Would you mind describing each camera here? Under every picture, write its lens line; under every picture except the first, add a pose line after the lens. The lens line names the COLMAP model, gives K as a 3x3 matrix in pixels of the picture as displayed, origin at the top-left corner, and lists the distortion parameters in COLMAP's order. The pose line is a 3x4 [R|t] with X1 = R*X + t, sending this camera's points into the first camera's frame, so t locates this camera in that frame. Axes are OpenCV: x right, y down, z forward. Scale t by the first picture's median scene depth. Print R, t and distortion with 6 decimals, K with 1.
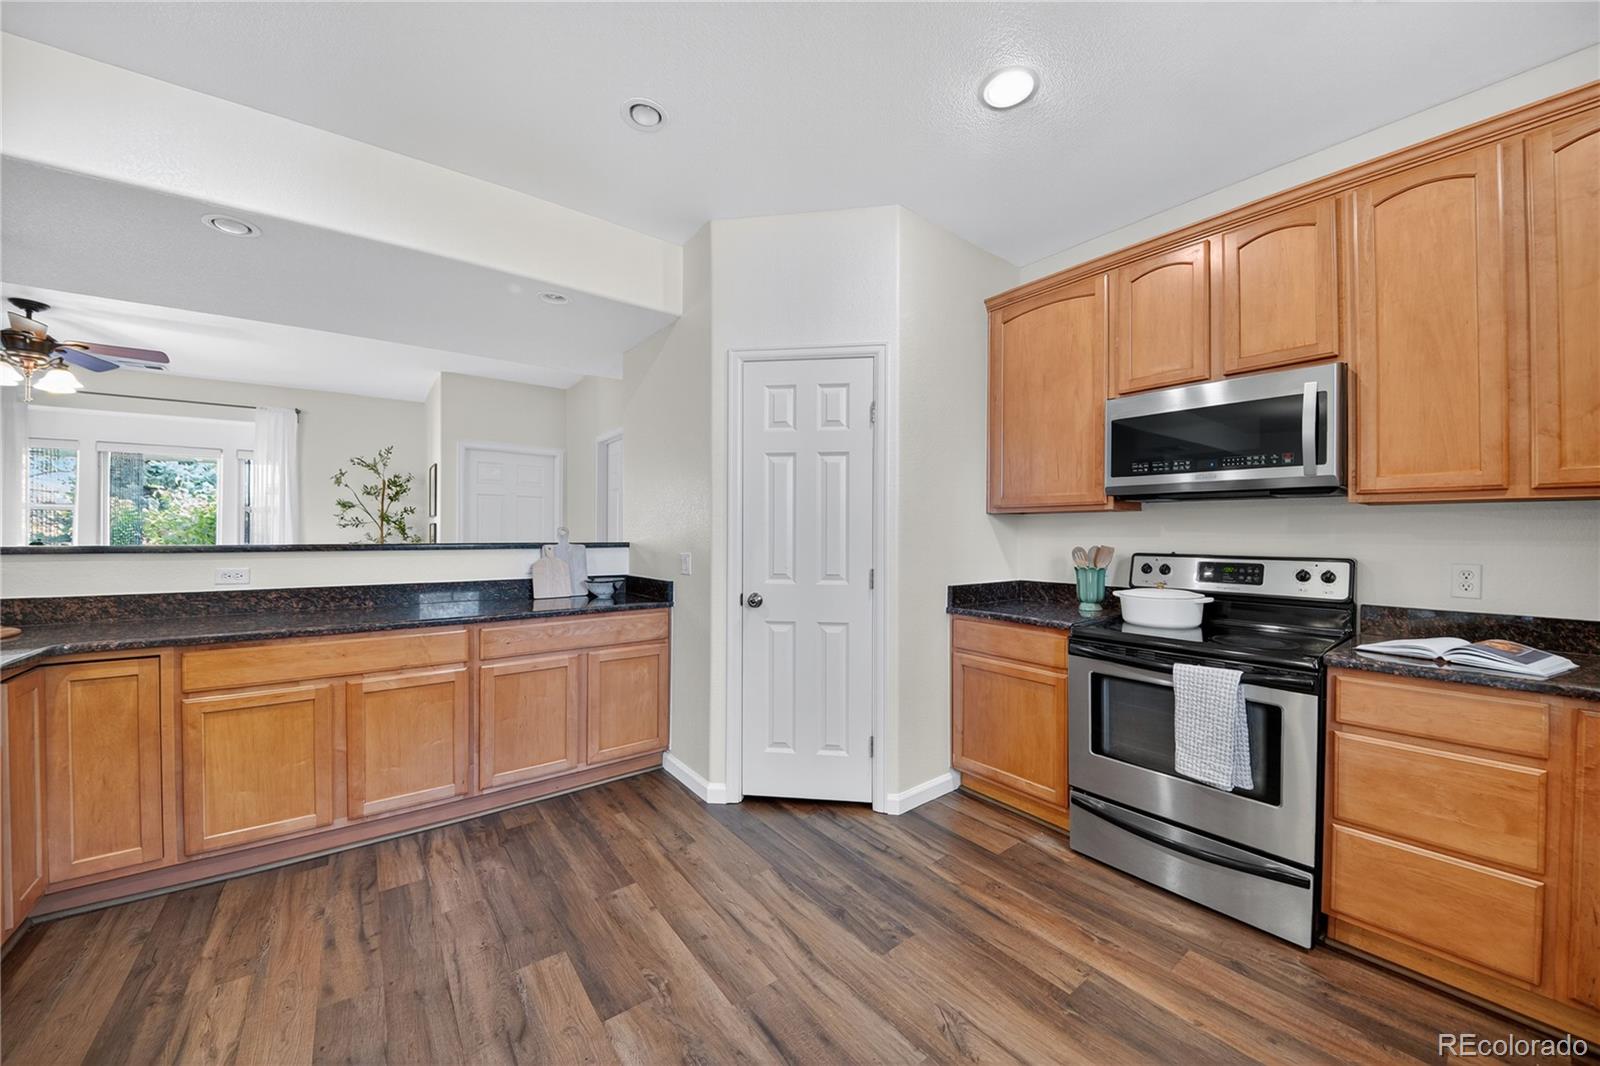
lens RADIAL K [[579.0, 0, 806.2], [0, 579.0, 535.9], [0, 0, 1]] dist [0.000184, -0.008885]
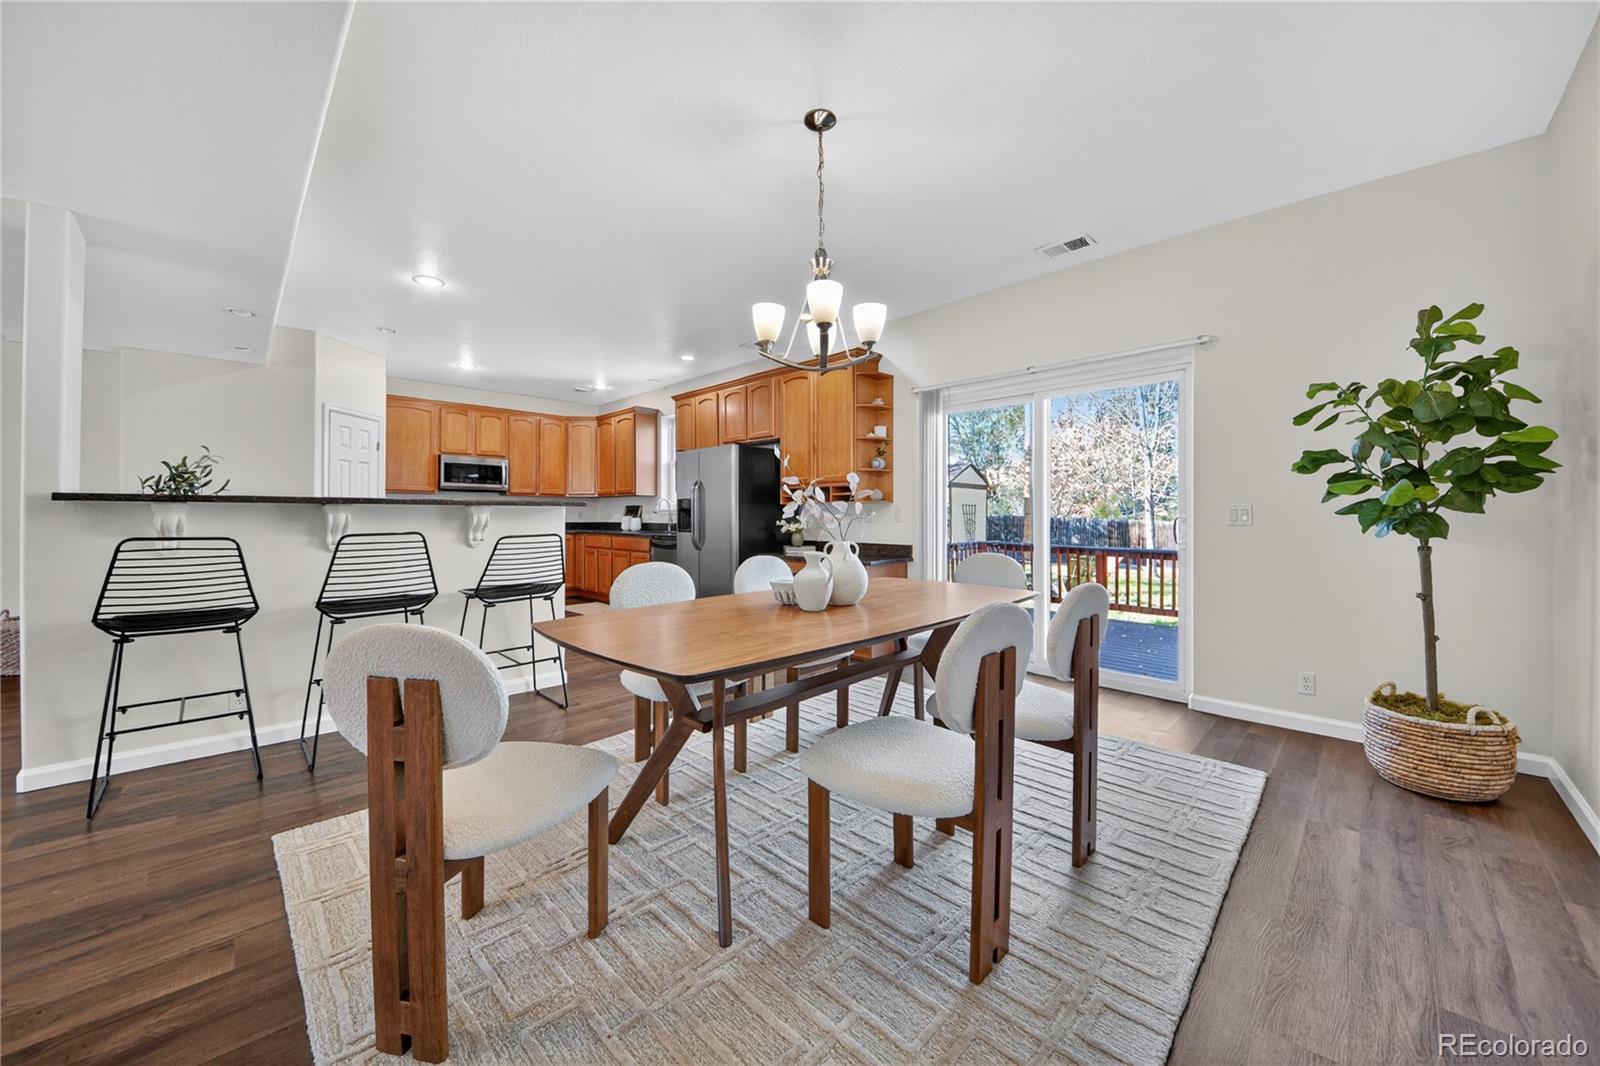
lens RADIAL K [[580.9, 0, 797.0], [0, 580.9, 510.3], [0, 0, 1]] dist [0.000052, -0.000006]
pose [[-0.131455, 0.009672, 0.991275, -2.774416], [0.004043, 0.999949, -0.009221, 0.074511], [-0.991314, 0.002796, -0.131488, -0.358949]]
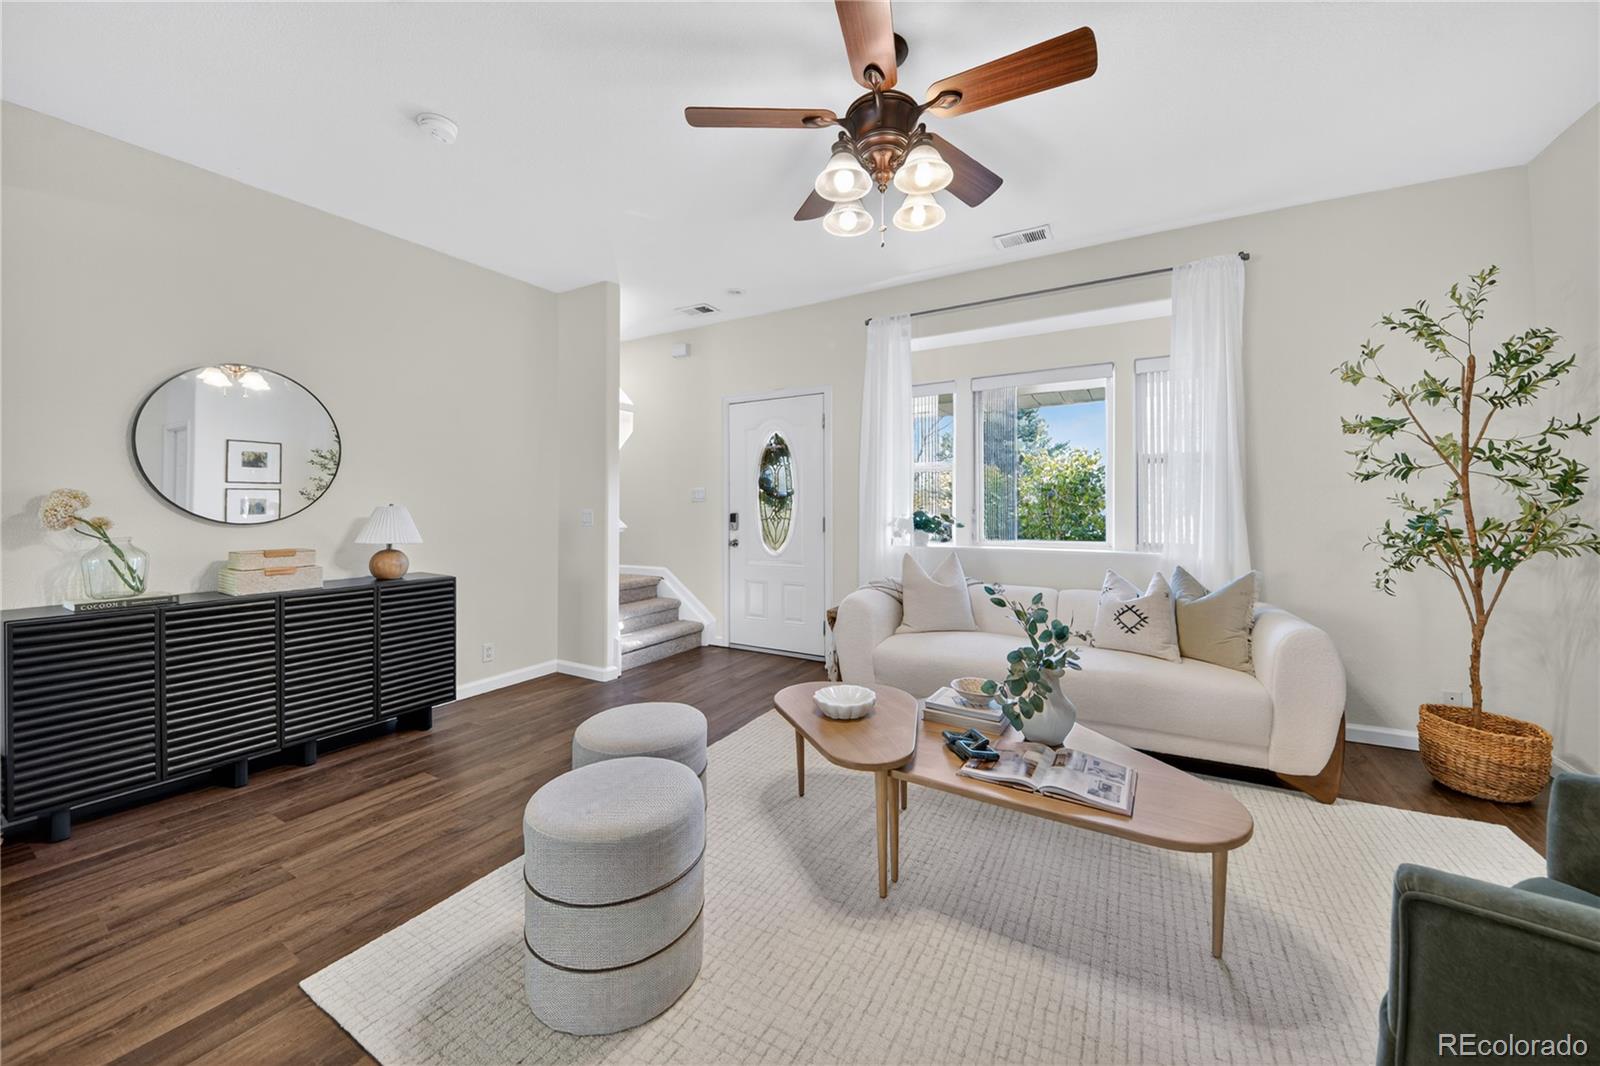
lens RADIAL K [[560.2, 0, 802.5], [0, 560.2, 508.1], [0, 0, 1]] dist [-0.030022, -0.000064]
pose [[0.379956, -0.007705, -0.924972, -1.599707], [-0.002474, 0.999953, -0.009346, 0.030919], [0.925001, 0.005839, 0.379919, 1.239741]]
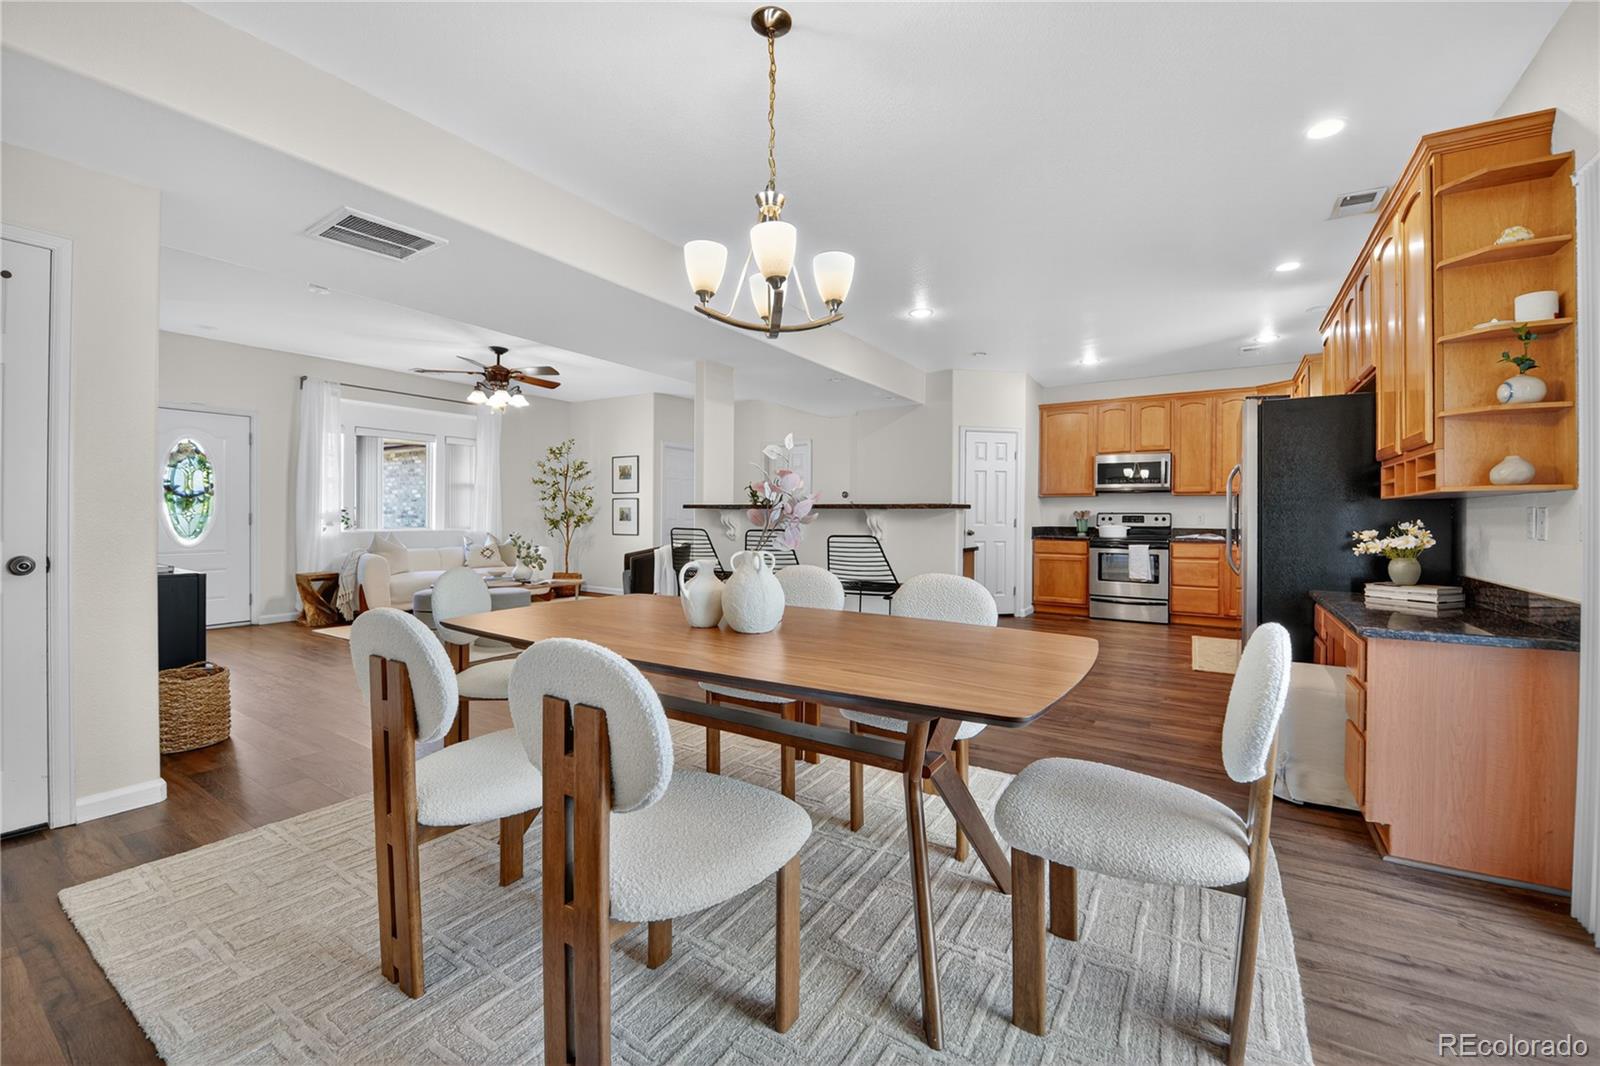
lens RADIAL K [[625.7, 0, 803.3], [0, 625.7, 529.3], [0, 0, 1]] dist [0.000252, -0.007061]
pose [[0.944312, -0.003968, 0.329027, -1.949796], [-0.001665, 0.999857, 0.016836, 0.069677], [-0.329047, -0.016446, 0.944170, -1.475991]]
